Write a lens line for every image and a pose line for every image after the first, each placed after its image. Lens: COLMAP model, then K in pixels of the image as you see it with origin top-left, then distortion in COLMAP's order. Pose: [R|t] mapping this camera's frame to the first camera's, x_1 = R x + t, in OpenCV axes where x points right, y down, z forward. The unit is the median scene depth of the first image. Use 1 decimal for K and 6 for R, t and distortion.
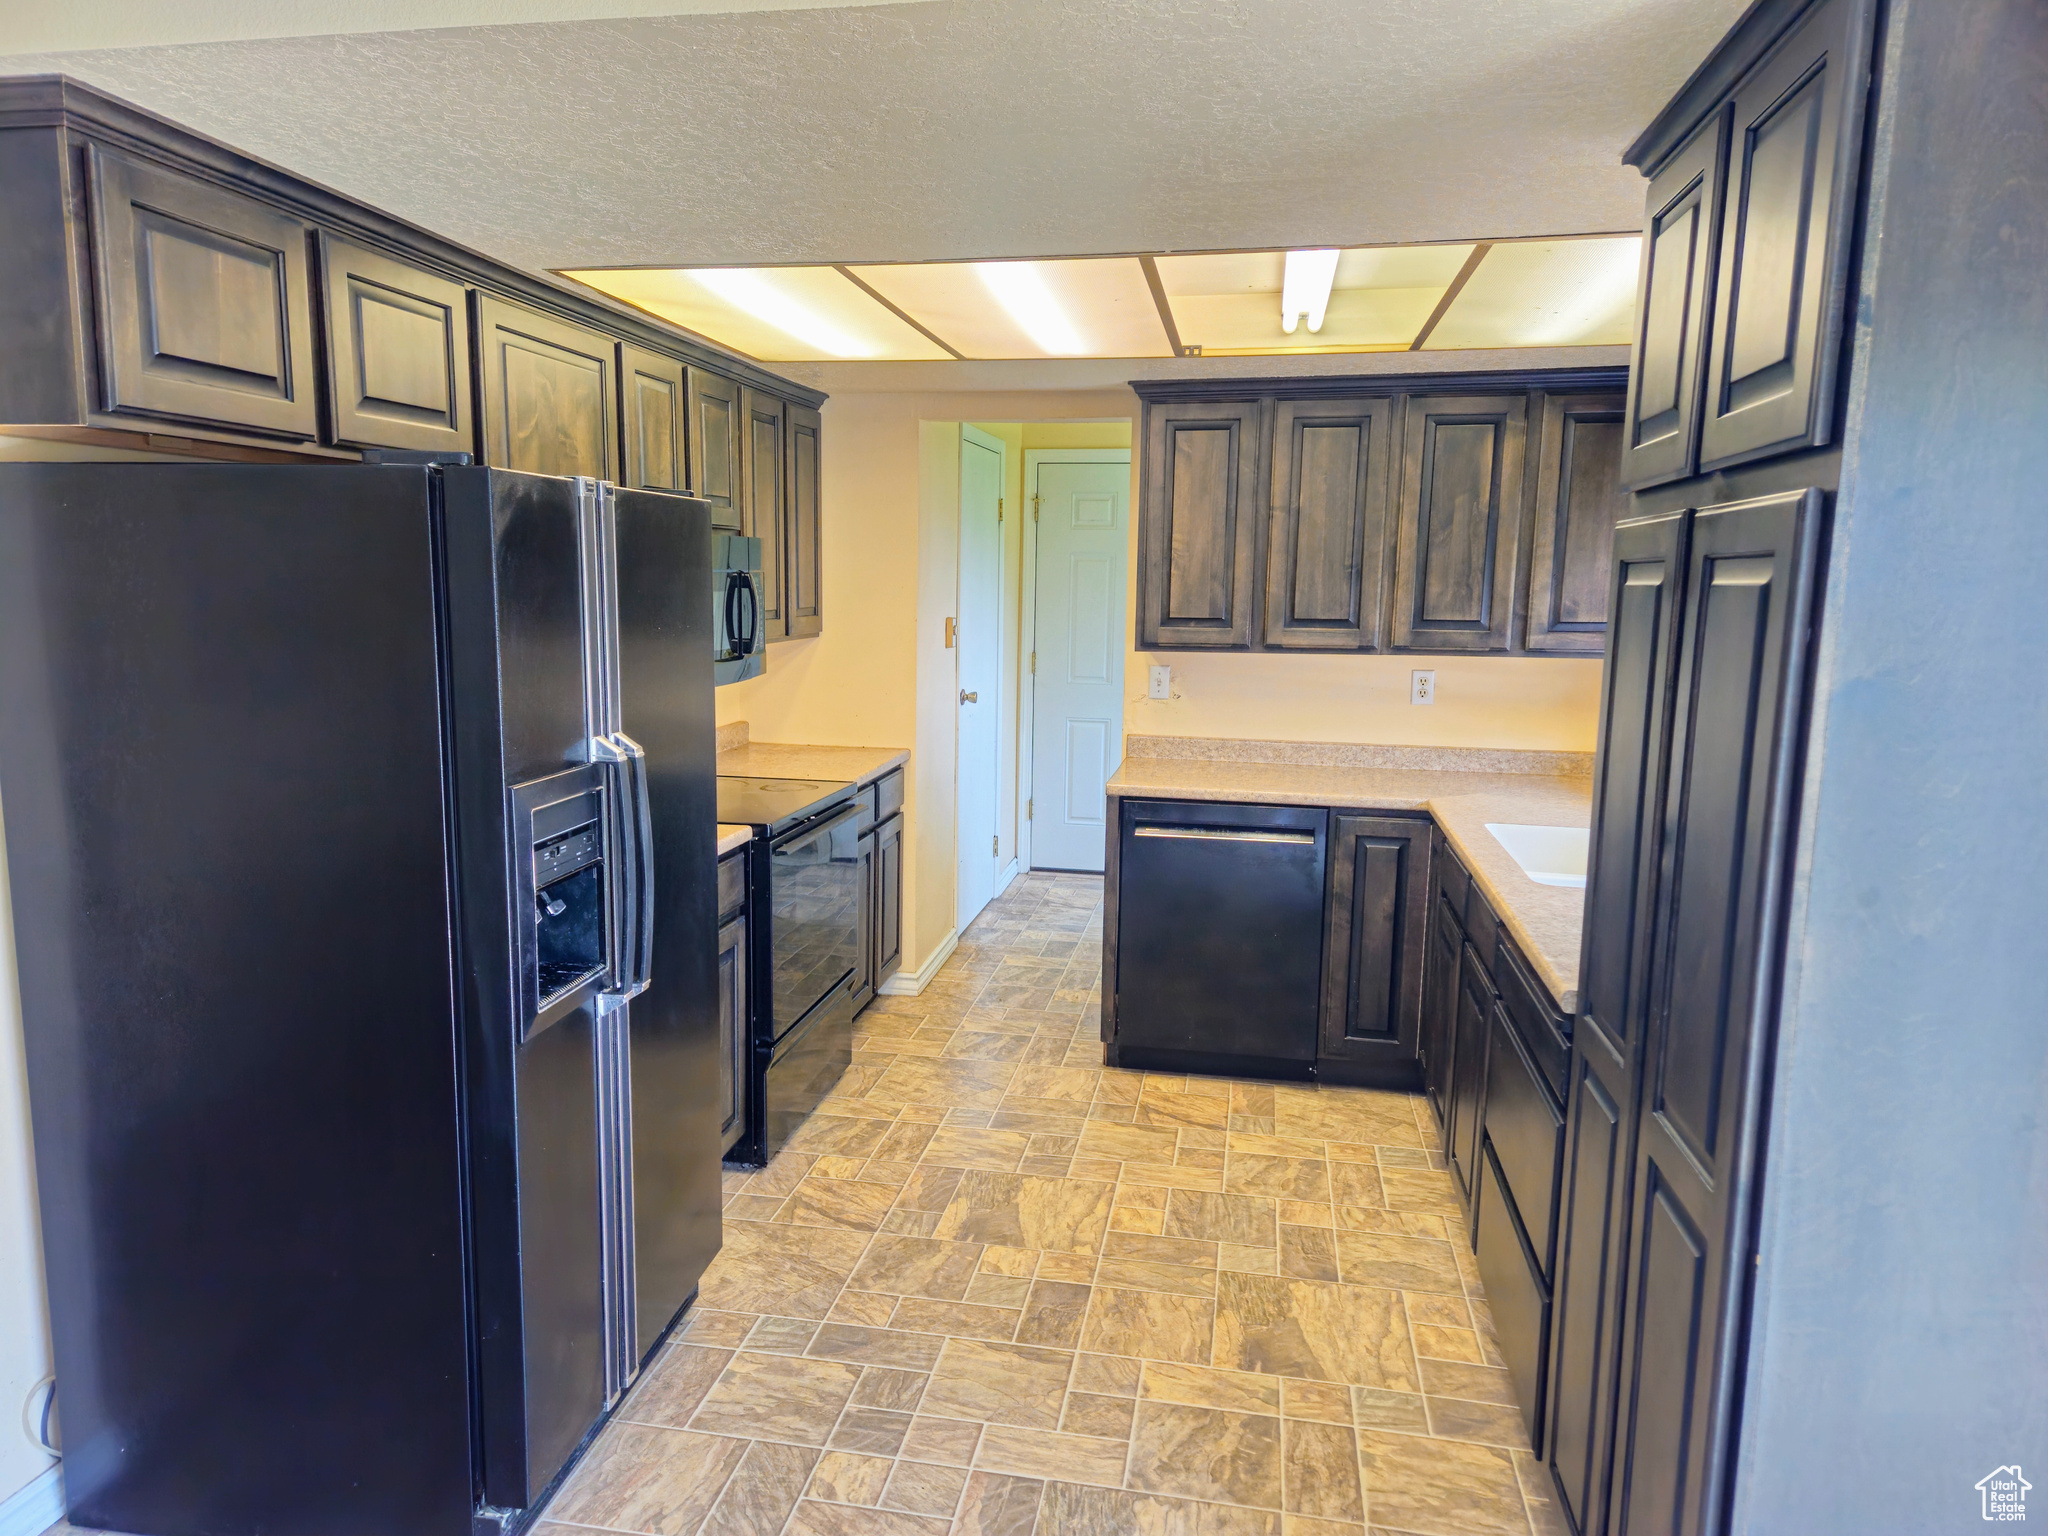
lens RADIAL K [[1357.6, 0, 1001.3], [0, 1357.6, 776.3], [0, 0, 1]] dist [0.072465, -0.059184]
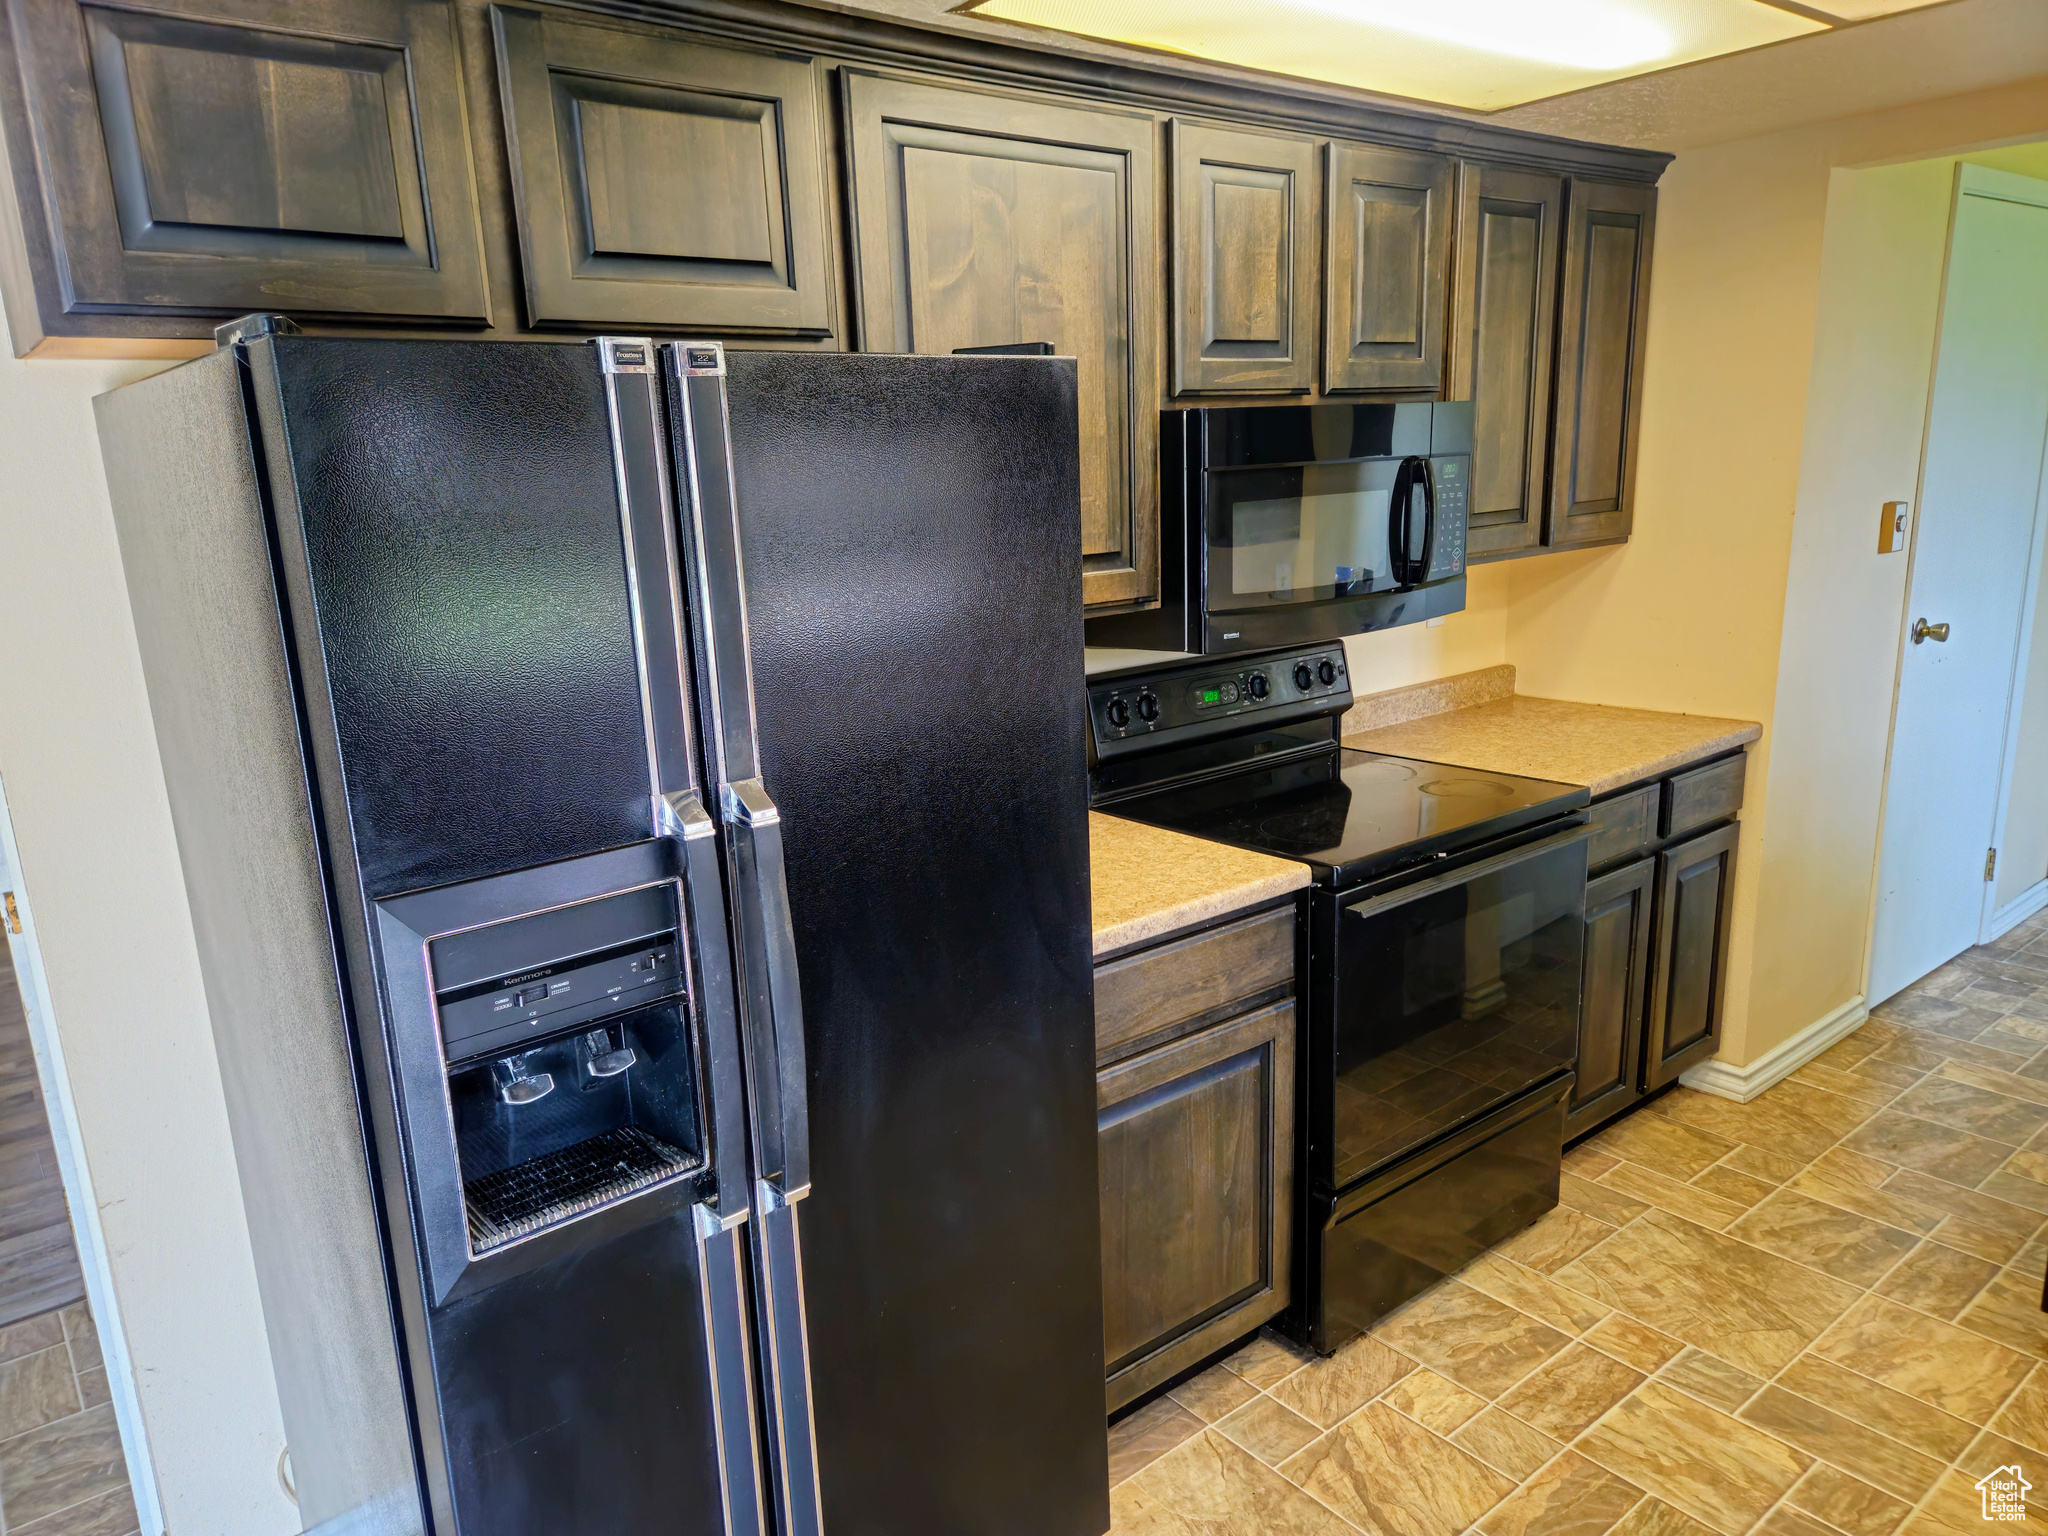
lens RADIAL K [[1358.8, 0, 1020.0], [0, 1358.8, 796.6], [0, 0, 1]] dist [0.093864, -0.072492]
pose [[0.756694, 0.095208, -0.646799, 0.099792], [-0.035410, 0.993856, 0.104868, -0.043344], [0.652809, -0.056450, 0.755416, 0.319462]]
